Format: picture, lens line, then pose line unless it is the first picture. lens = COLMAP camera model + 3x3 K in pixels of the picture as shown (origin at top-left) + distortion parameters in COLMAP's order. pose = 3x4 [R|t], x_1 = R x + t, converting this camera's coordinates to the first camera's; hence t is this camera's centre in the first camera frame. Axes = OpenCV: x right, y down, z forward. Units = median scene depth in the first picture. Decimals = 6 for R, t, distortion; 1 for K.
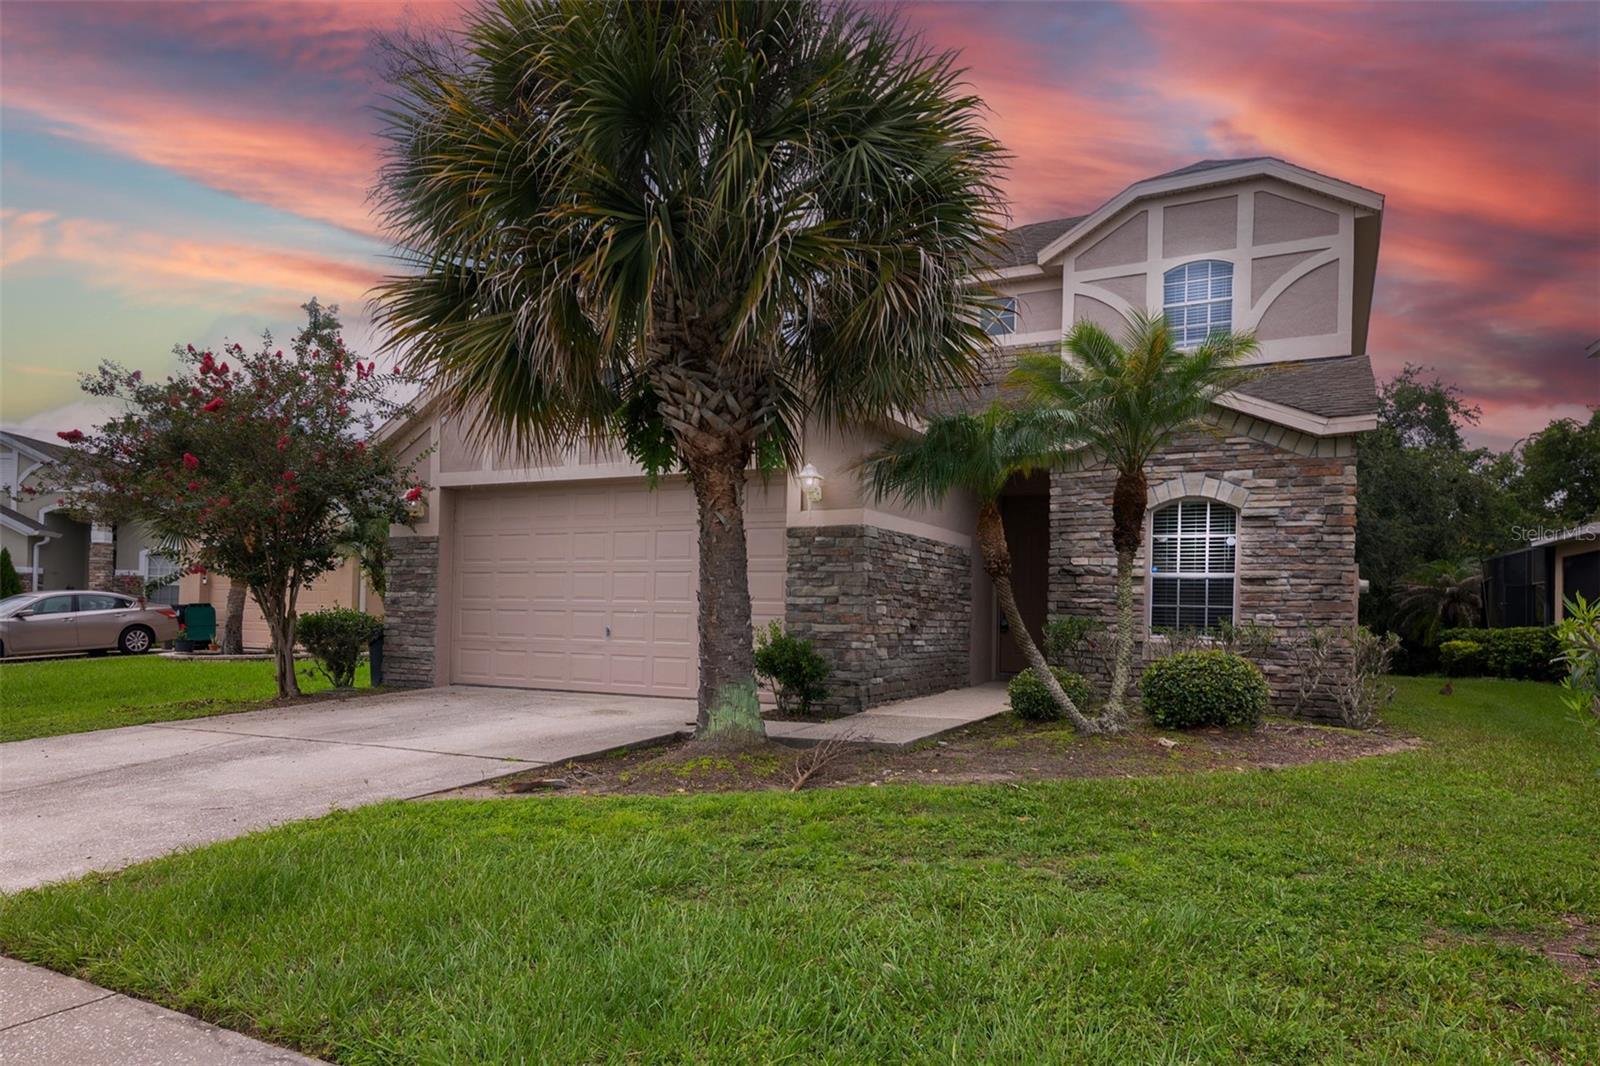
lens RADIAL K [[1013.8, 0, 796.6], [0, 1013.8, 606.8], [0, 0, 1]] dist [0.009294, 0.001071]
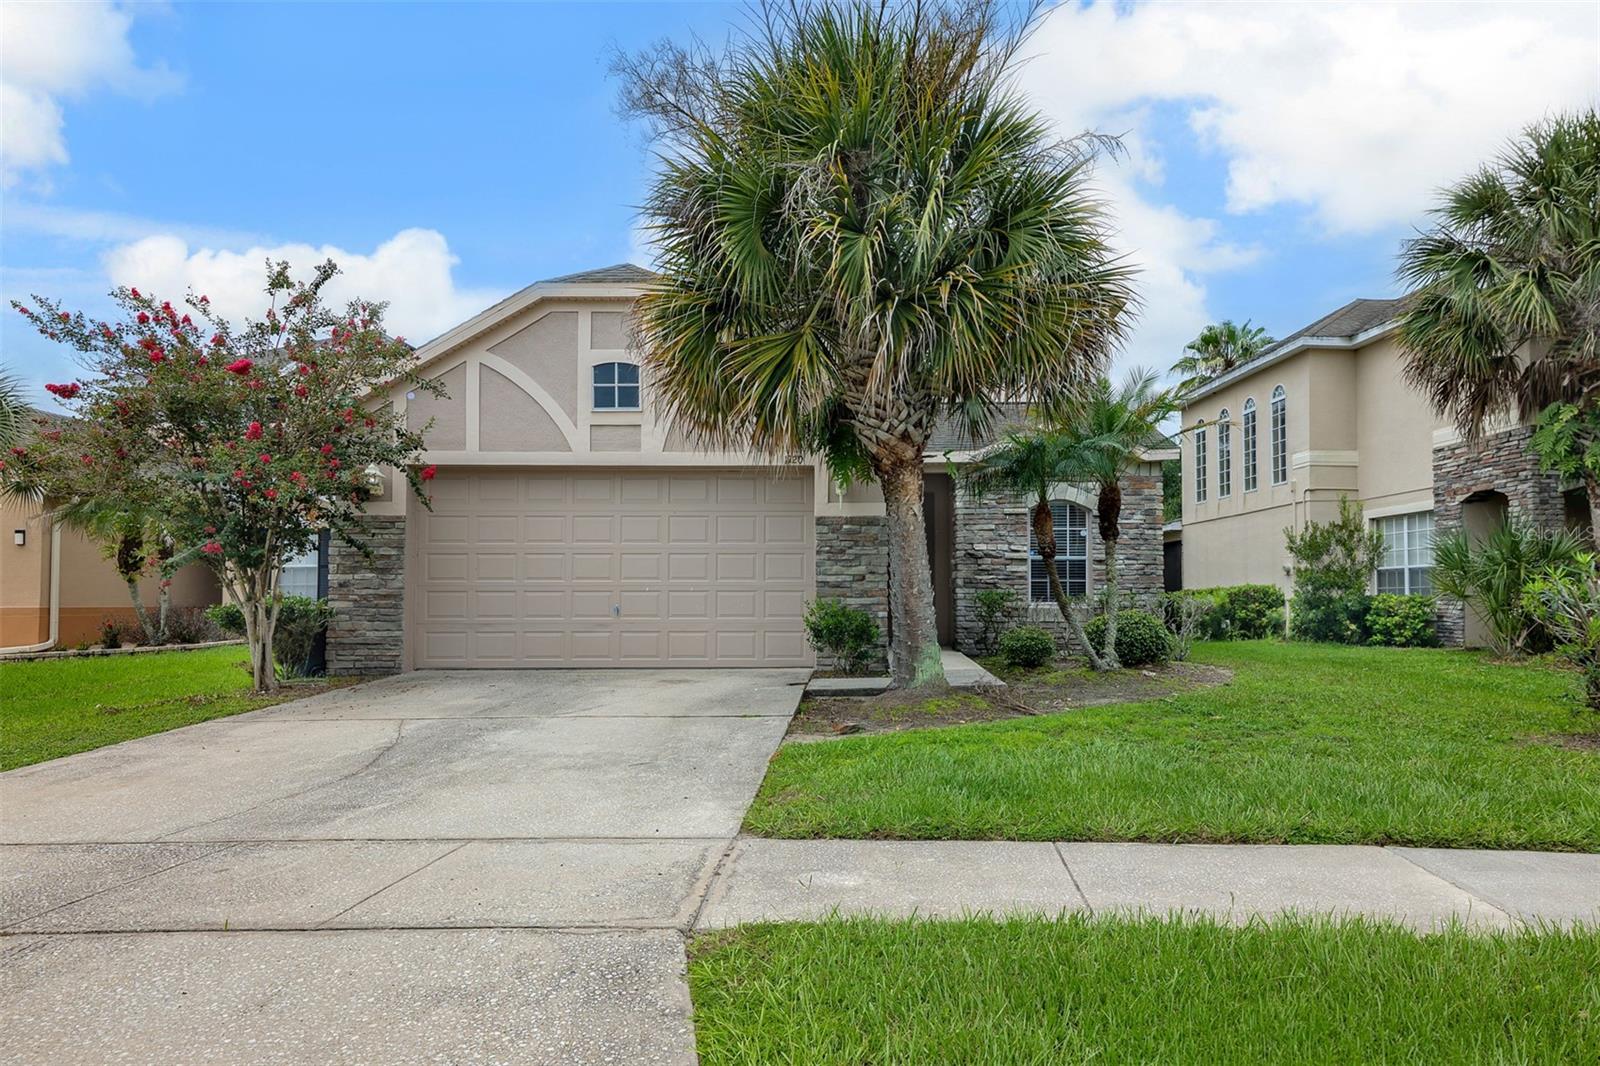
lens RADIAL K [[964.2, 0, 866.1], [0, 964.2, 568.7], [0, 0, 1]] dist [0.005497, 0.000377]
pose [[0.881649, -0.003590, 0.471891, -0.455127], [0.013606, 0.999749, -0.017816, 0.002993], [-0.471709, 0.022128, 0.881477, -0.013493]]
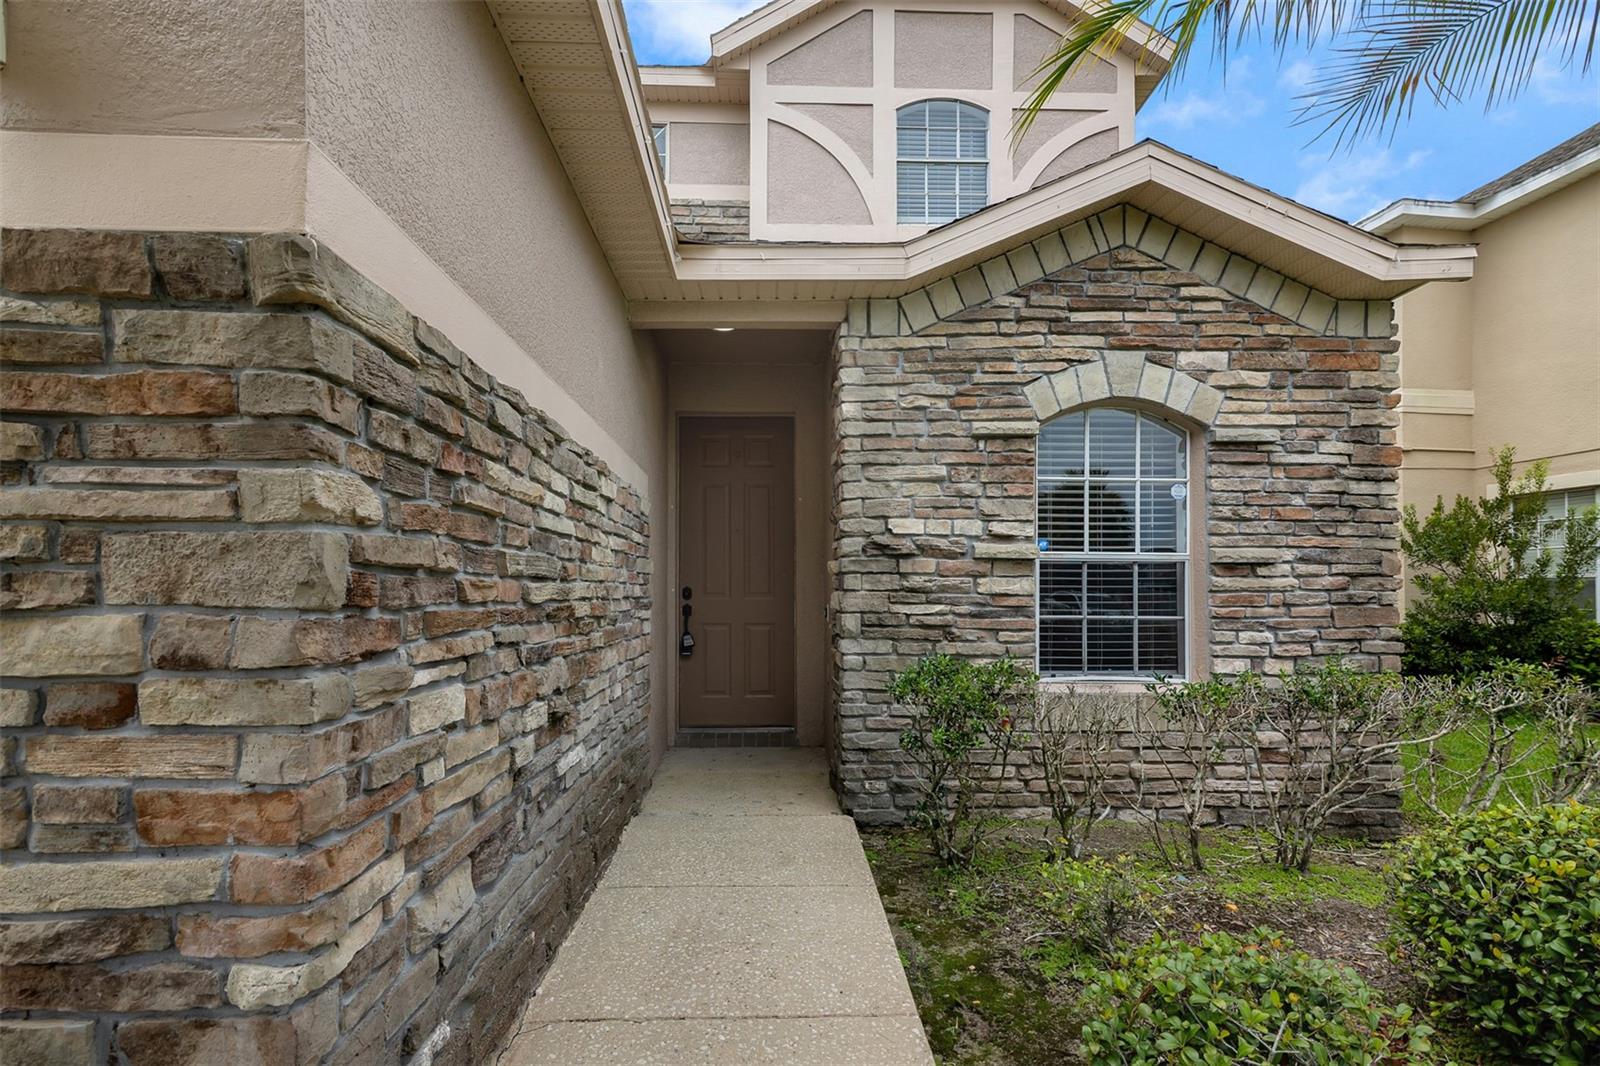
lens RADIAL K [[742.2, 0, 783.6], [0, 742.2, 589.3], [0, 0, 1]] dist [0.010393, -0.002117]
pose [[0.875753, -0.016500, 0.482477, 0.067047], [0.011867, 0.999850, 0.012652, -0.022098], [-0.482614, -0.005355, 0.875817, 0.772573]]
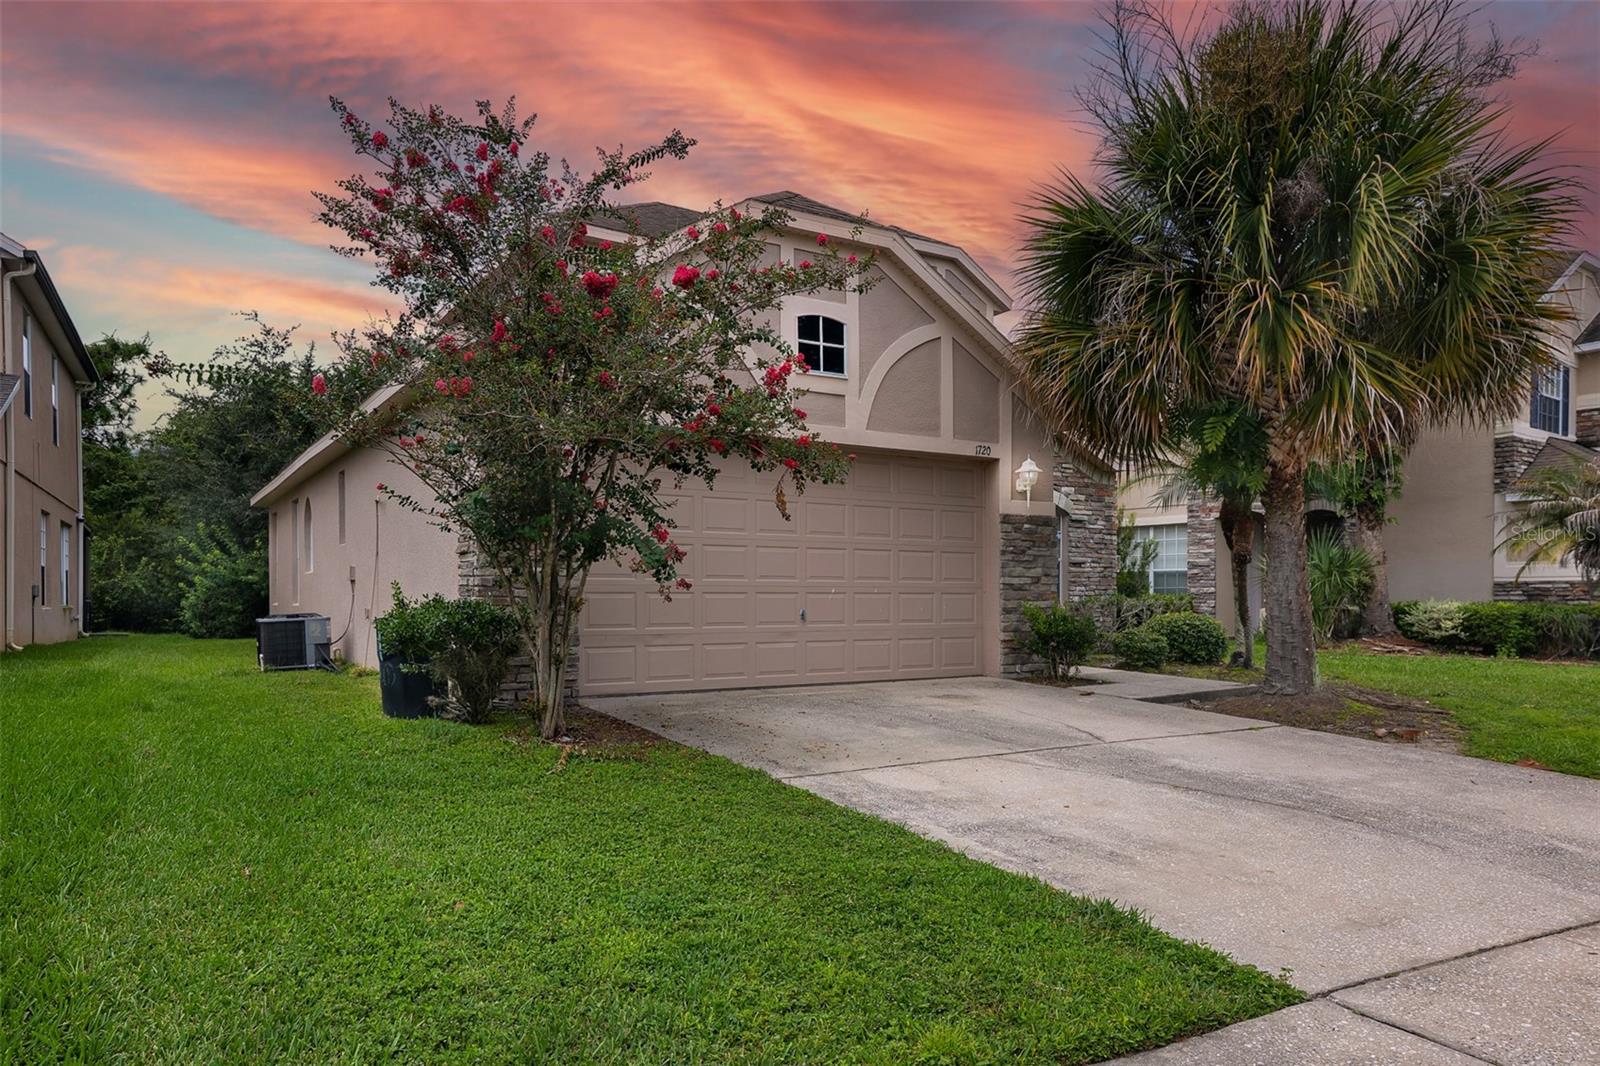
lens RADIAL K [[1013.8, 0, 804.4], [0, 1013.8, 596.6], [0, 0, 1]] dist [0.009294, 0.001071]
pose [[0.517363, -0.020623, 0.855518, -0.991656], [-0.002125, 0.999676, 0.025383, -0.015083], [-0.855764, -0.014950, 0.517151, 0.573579]]
